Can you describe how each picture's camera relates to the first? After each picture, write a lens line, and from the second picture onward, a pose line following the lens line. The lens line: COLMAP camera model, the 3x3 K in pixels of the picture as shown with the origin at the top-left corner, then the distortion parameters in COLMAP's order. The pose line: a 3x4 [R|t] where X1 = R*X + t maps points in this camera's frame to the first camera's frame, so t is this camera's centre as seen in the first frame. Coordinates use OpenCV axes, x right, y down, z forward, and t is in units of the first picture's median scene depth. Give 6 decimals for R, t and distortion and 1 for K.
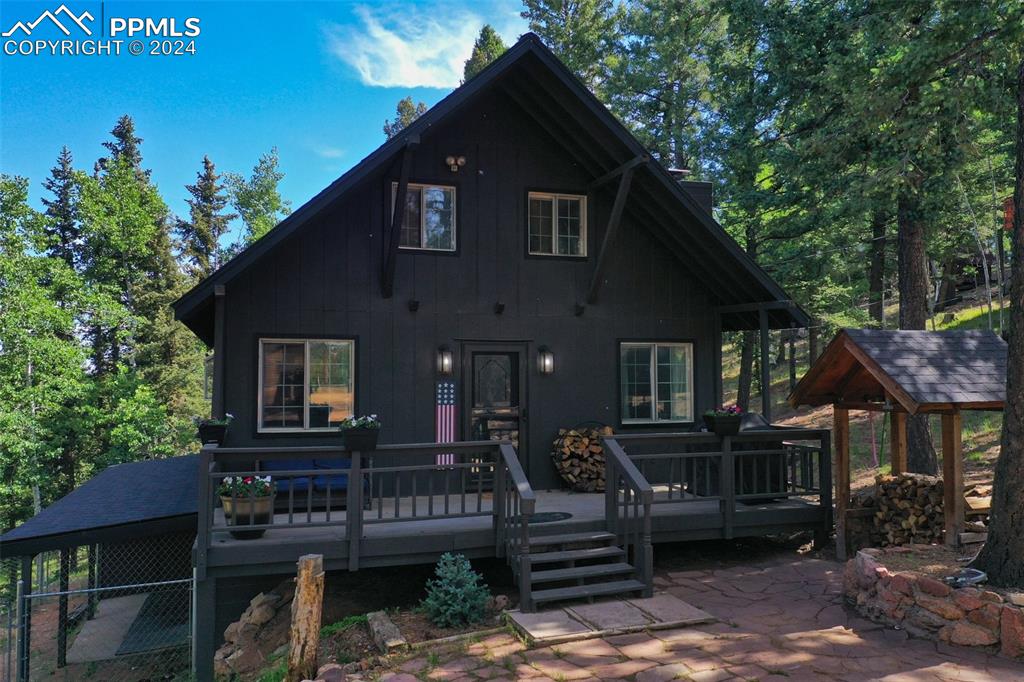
lens RADIAL K [[827.9, 0, 515.6], [0, 827.9, 343.3], [0, 0, 1]] dist [0.009378, 0.000247]
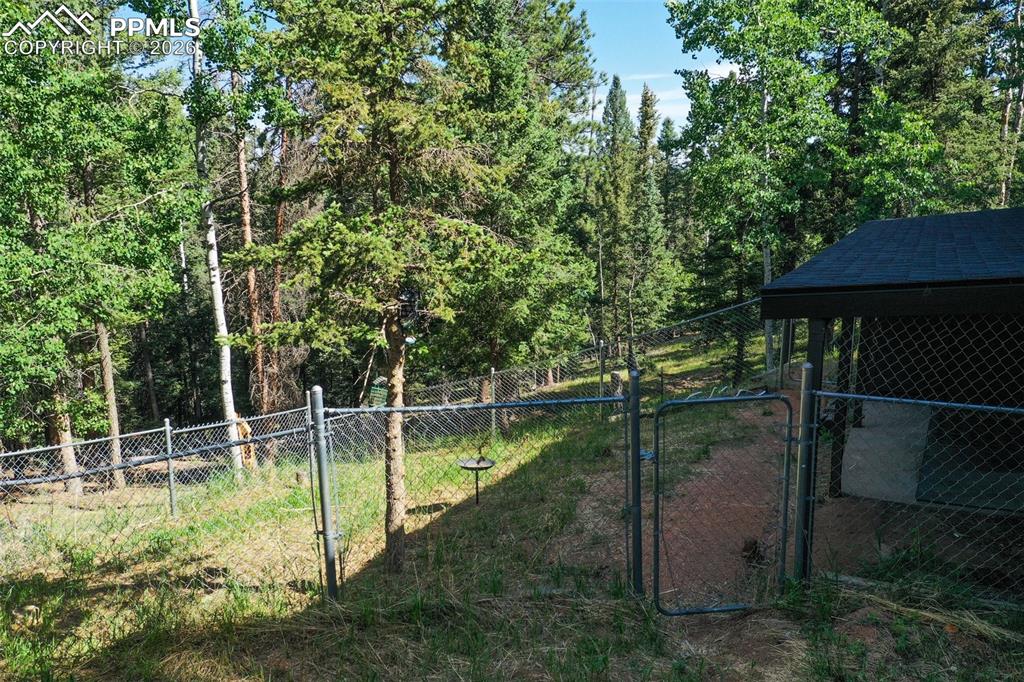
lens RADIAL K [[827.9, 0, 513.6], [0, 827.9, 340.2], [0, 0, 1]] dist [0.009378, 0.000247]
pose [[0.708542, 0.140208, -0.691600, -0.170224], [0.030597, 0.973037, 0.228611, 0.065834], [0.705005, -0.183141, 0.685148, 0.232614]]
